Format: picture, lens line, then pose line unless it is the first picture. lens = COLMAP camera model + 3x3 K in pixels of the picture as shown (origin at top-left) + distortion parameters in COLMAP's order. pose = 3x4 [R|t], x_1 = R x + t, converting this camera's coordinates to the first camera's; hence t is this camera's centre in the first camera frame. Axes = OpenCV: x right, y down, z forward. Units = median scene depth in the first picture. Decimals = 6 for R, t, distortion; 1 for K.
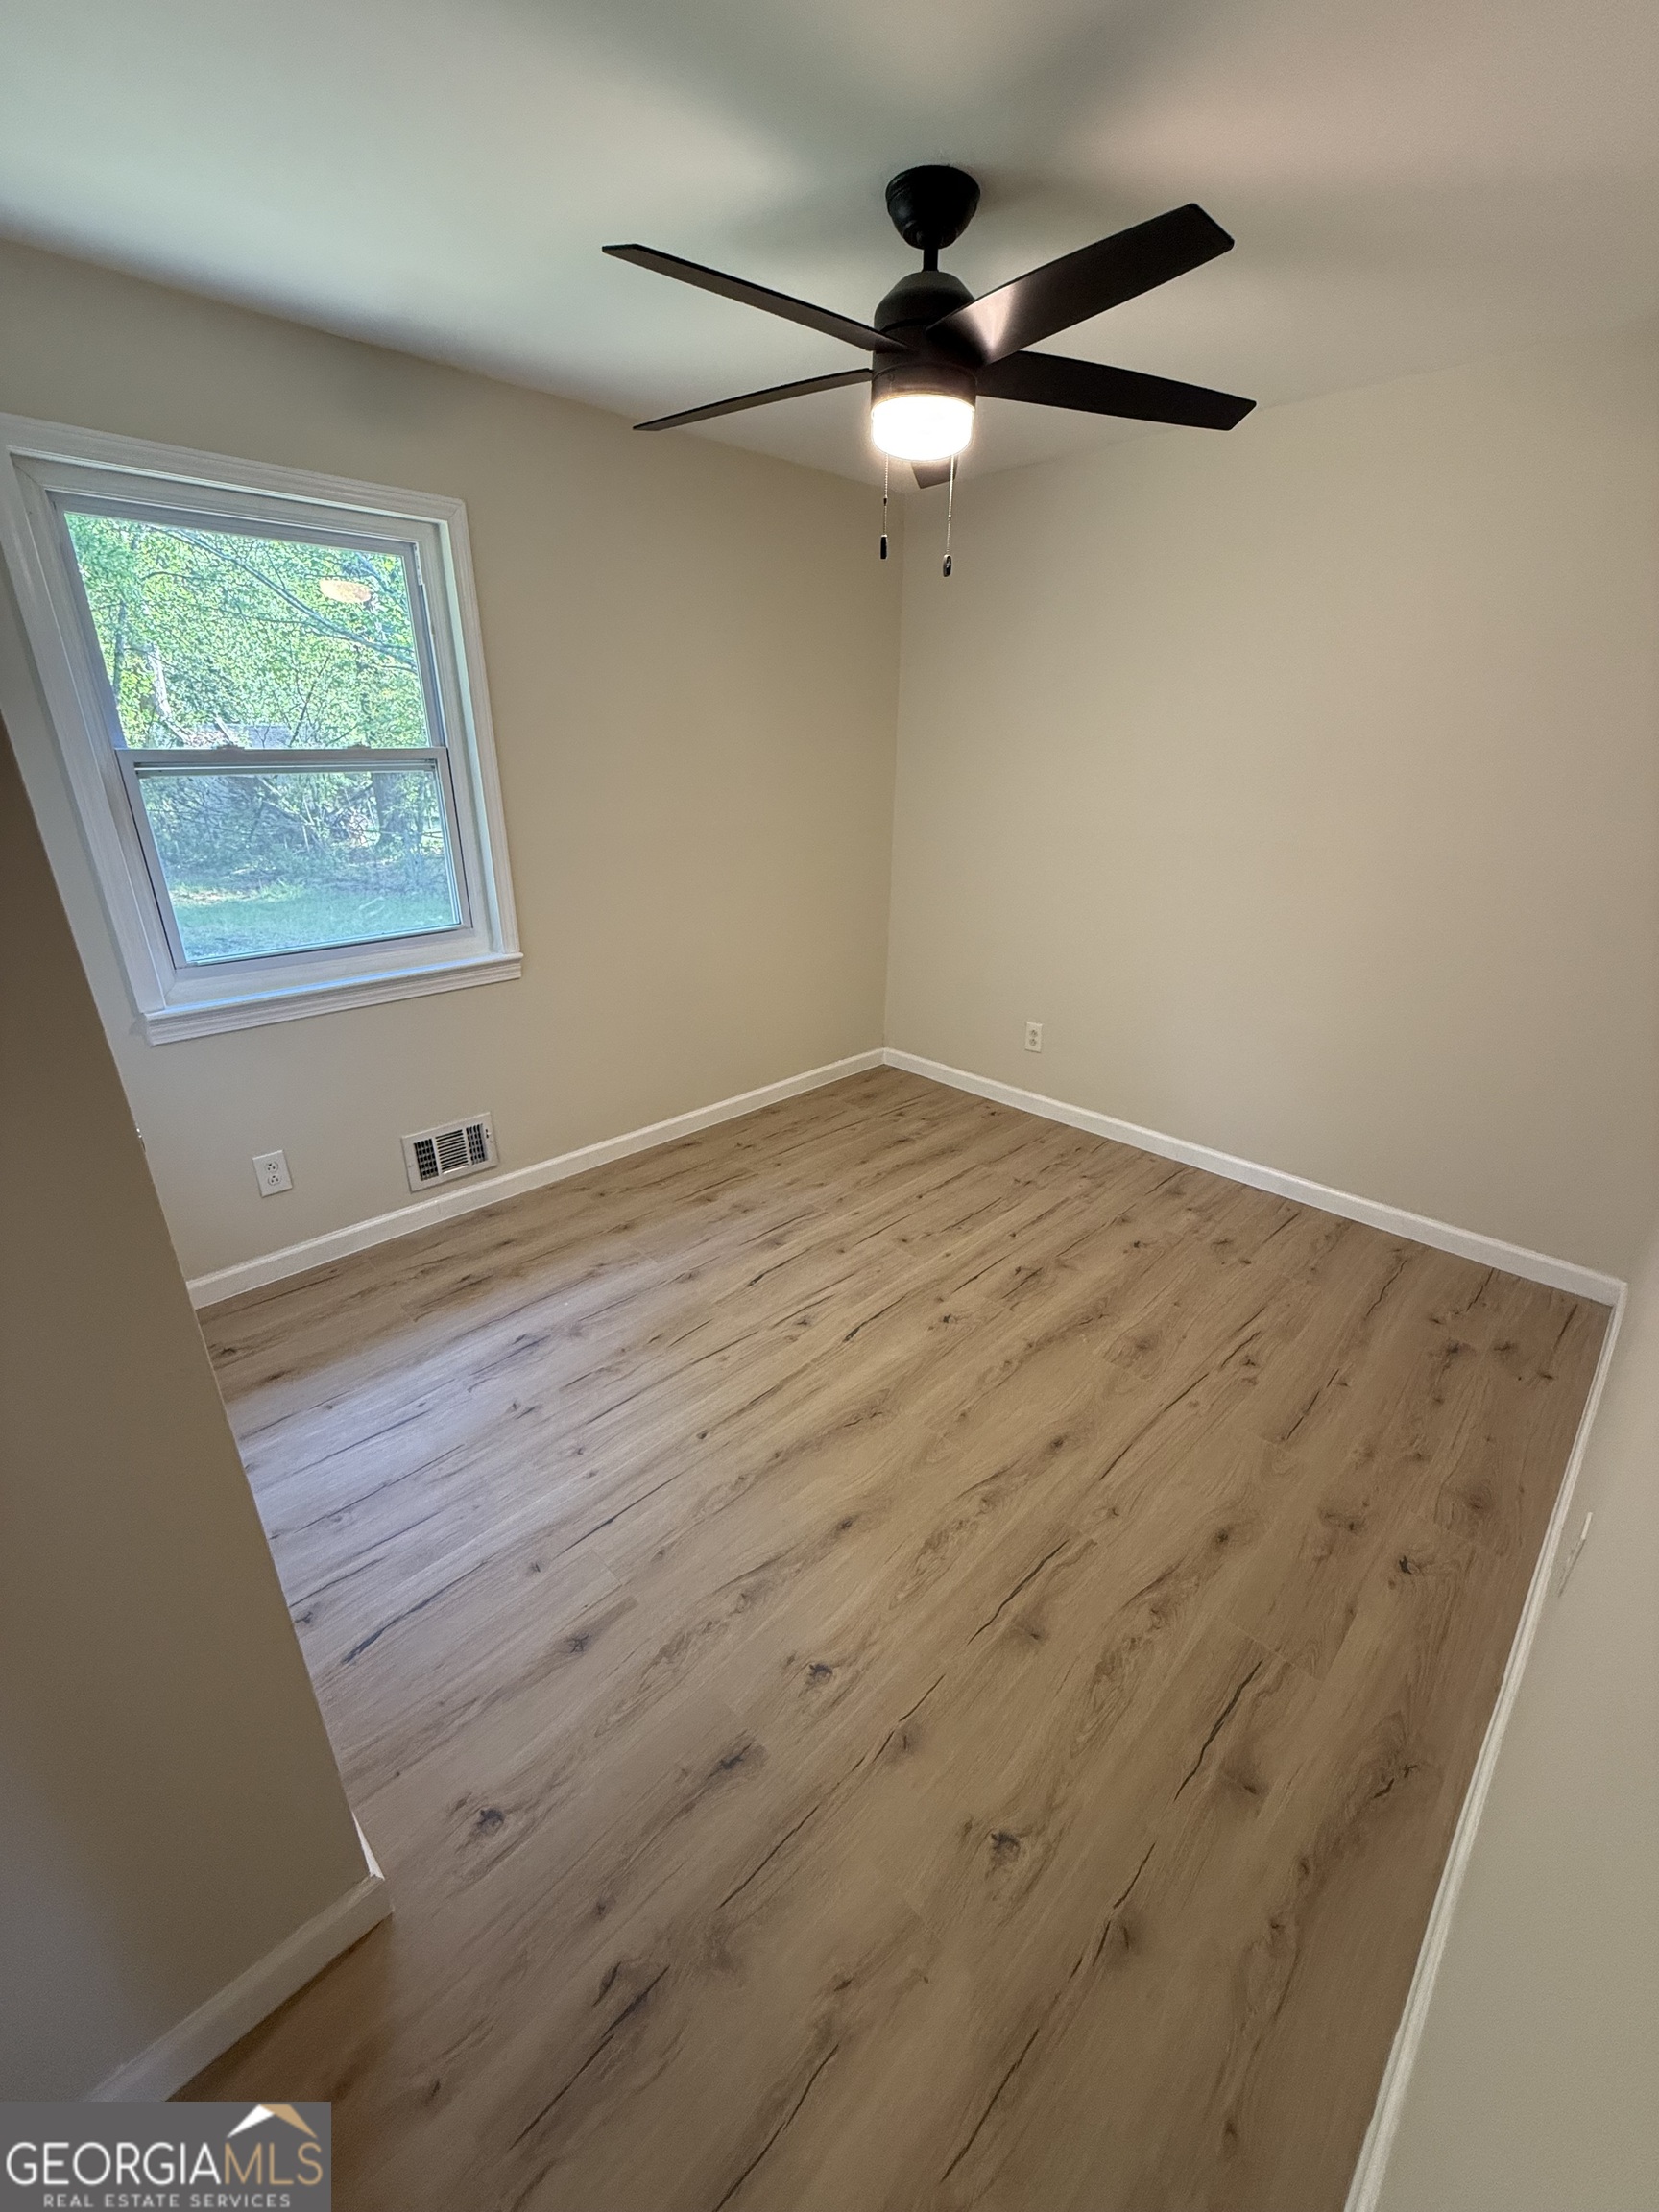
lens RADIAL K [[880.9, 0, 831.5], [0, 880.9, 1100.6], [0, 0, 1]] dist [-0.000615, 0.000865]
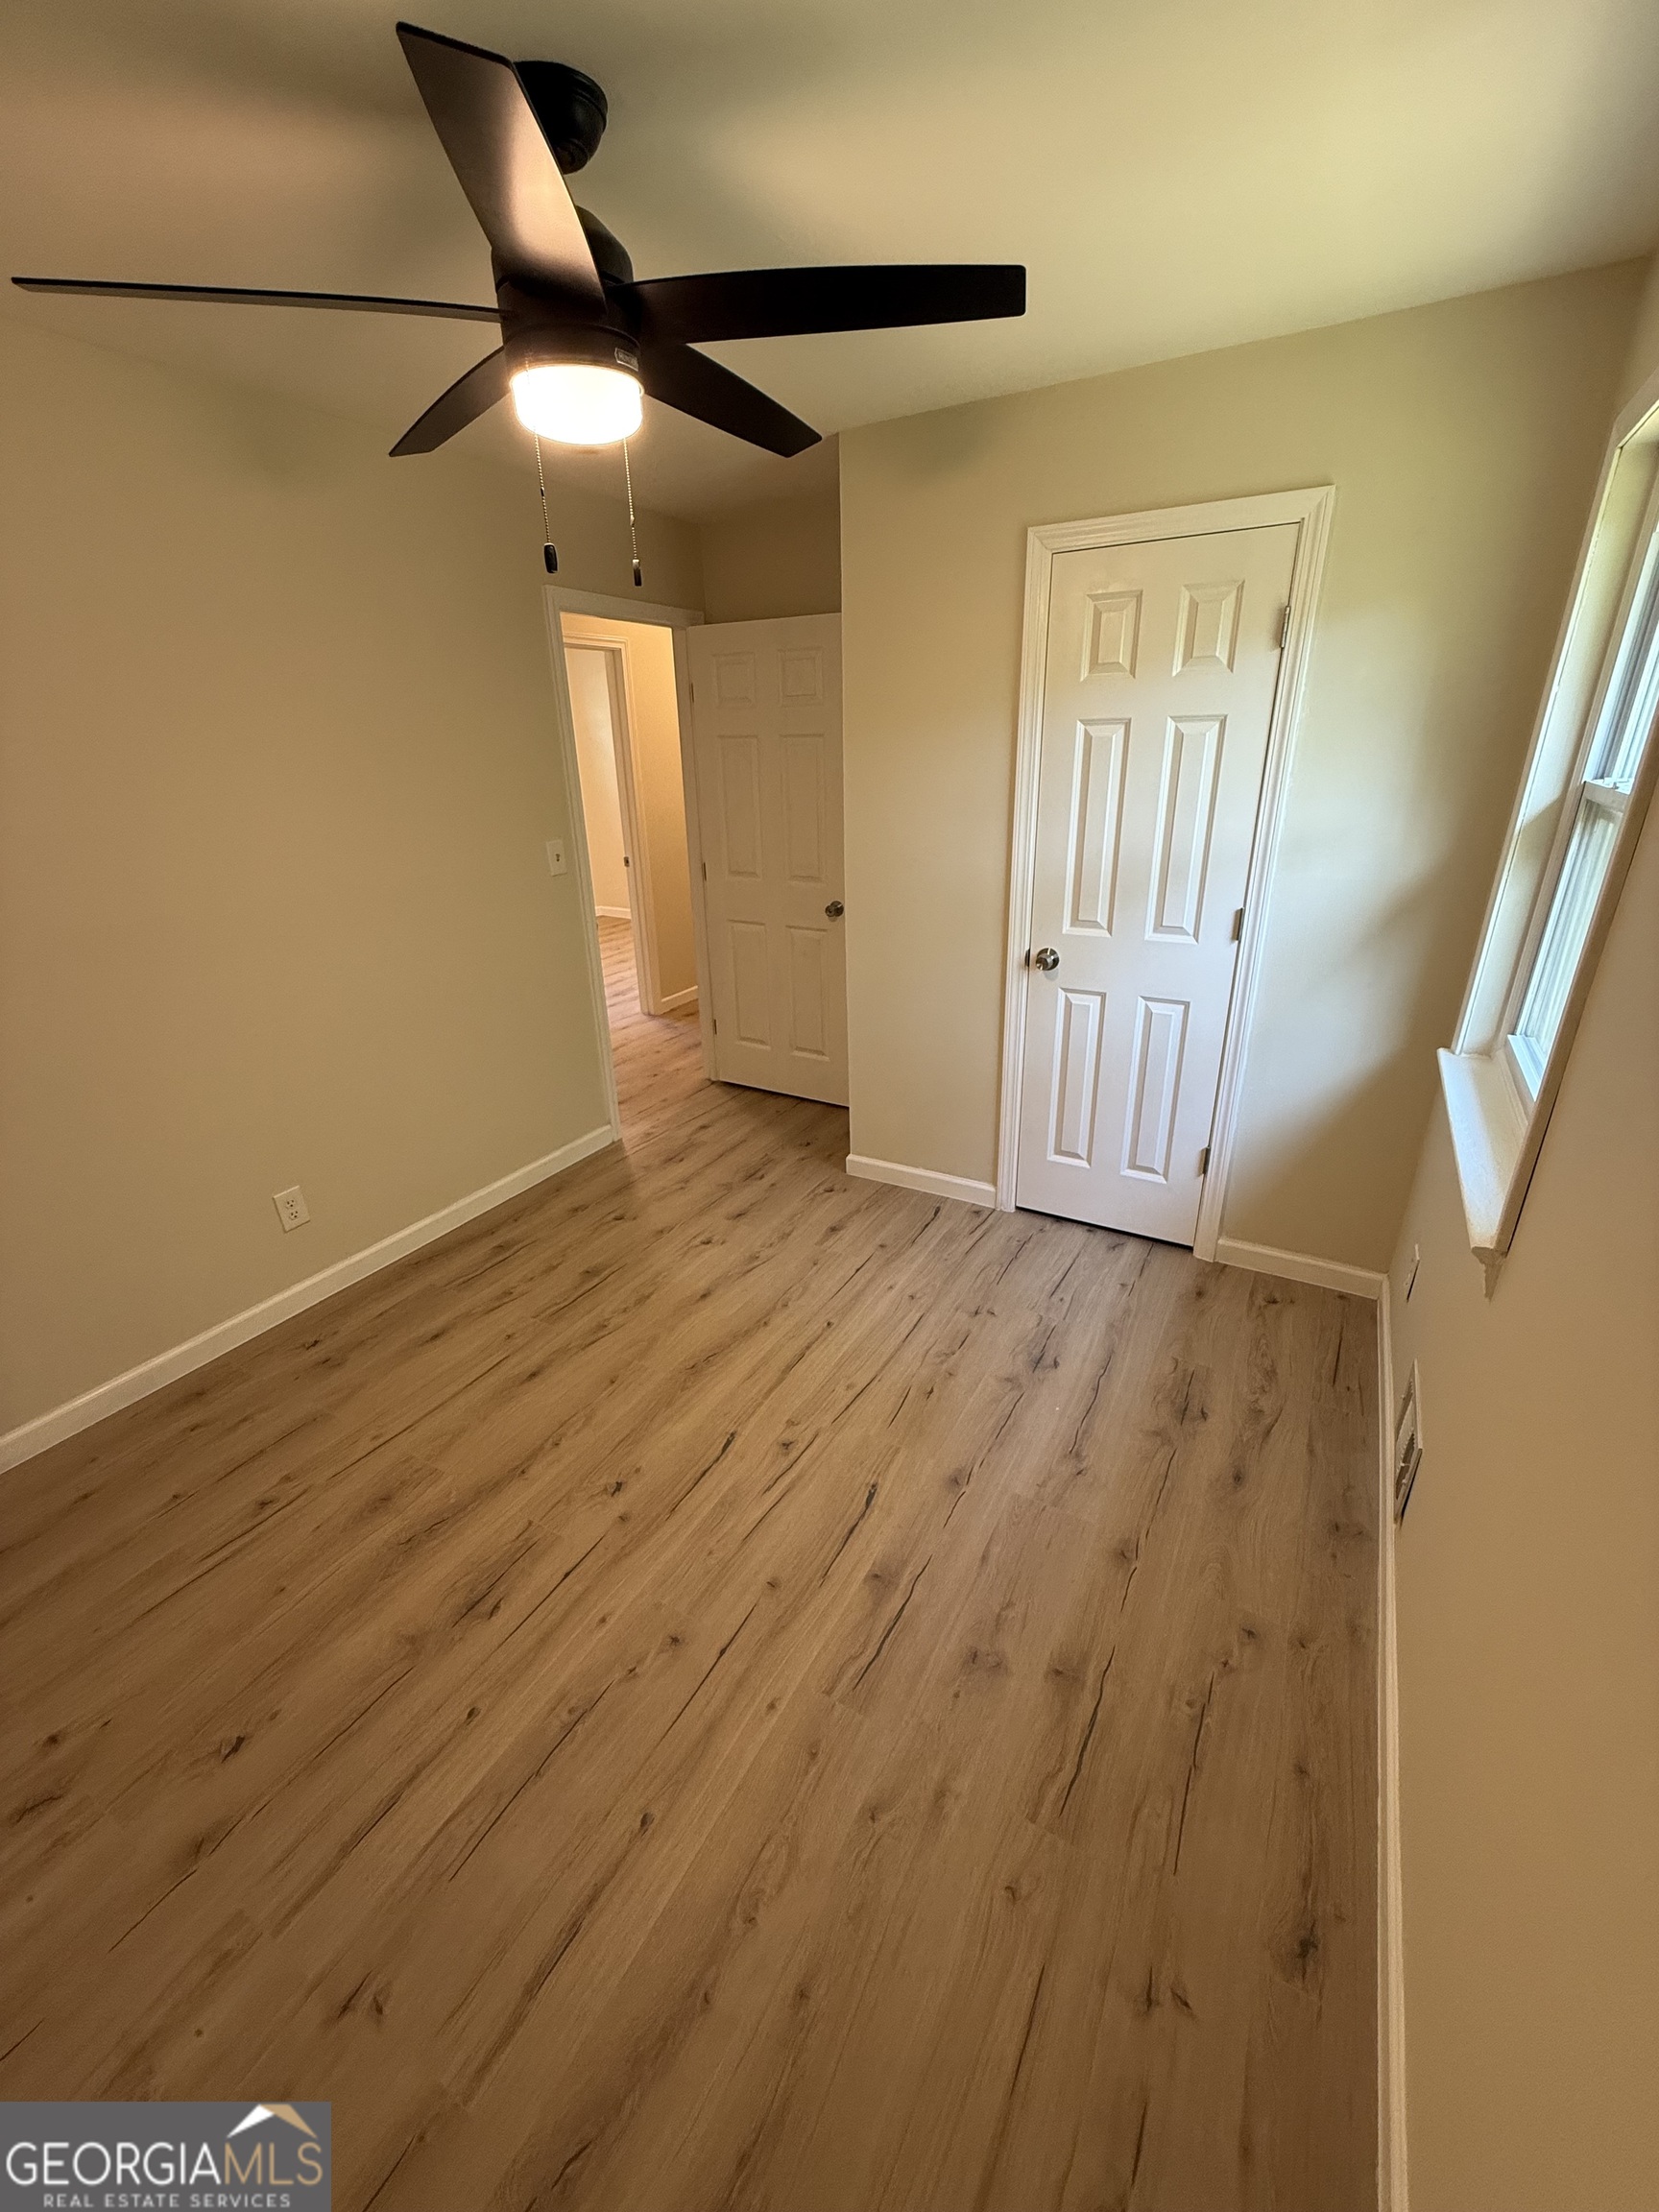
lens RADIAL K [[880.9, 0, 831.5], [0, 880.9, 1100.6], [0, 0, 1]] dist [-0.000615, 0.000865]
pose [[-0.964259, 0.112465, -0.239910, 0.101031], [-0.090679, 0.710701, 0.697626, -0.632867], [0.248963, 0.694446, -0.675101, 1.440583]]
